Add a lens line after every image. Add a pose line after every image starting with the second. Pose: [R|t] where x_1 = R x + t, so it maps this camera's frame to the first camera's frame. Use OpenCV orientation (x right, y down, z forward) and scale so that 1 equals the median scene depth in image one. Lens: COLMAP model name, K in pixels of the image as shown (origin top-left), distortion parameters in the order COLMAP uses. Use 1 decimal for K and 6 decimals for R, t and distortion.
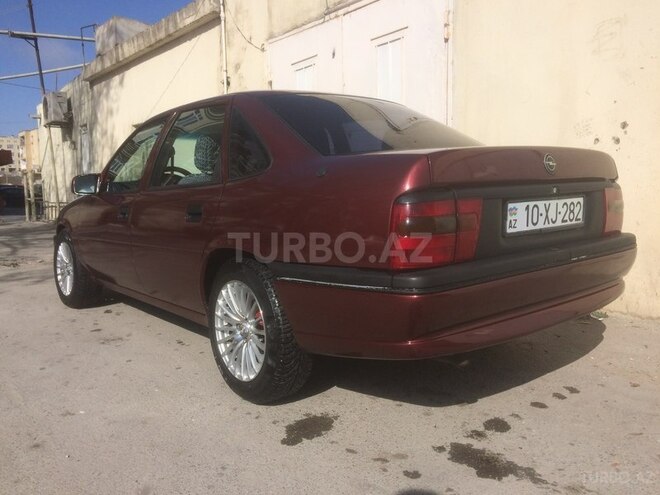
lens RADIAL K [[550.6, 0, 334.0], [0, 550.6, 248.9], [0, 0, 1]] dist [0.091117, -0.116757]
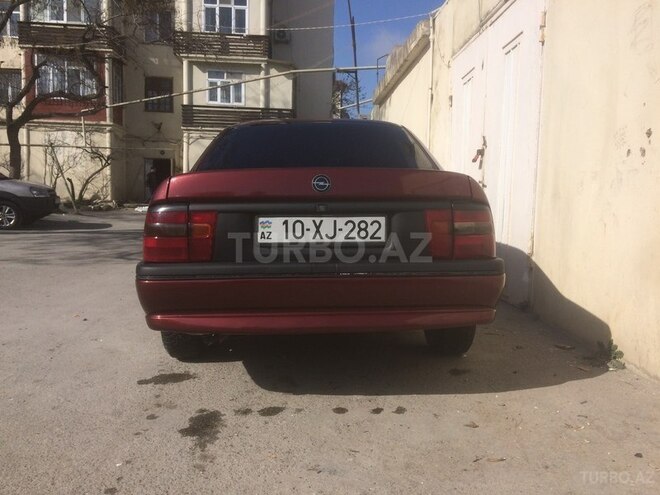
lens RADIAL K [[550.6, 0, 334.0], [0, 550.6, 248.9], [0, 0, 1]] dist [0.091117, -0.116757]
pose [[0.797238, 0.081293, -0.598166, 1.023371], [-0.089714, 0.995843, 0.015768, -0.043362], [0.596961, 0.041093, 0.801217, 0.148271]]
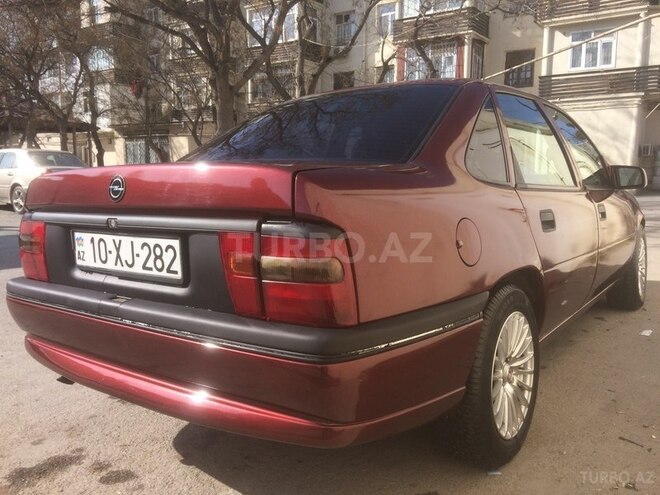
lens RADIAL K [[550.6, 0, 334.0], [0, 550.6, 248.9], [0, 0, 1]] dist [0.091117, -0.116757]
pose [[0.236548, 0.142631, -0.961094, 1.161013], [-0.101151, 0.987407, 0.121640, -0.186937], [0.966340, 0.068442, 0.247996, 1.061823]]
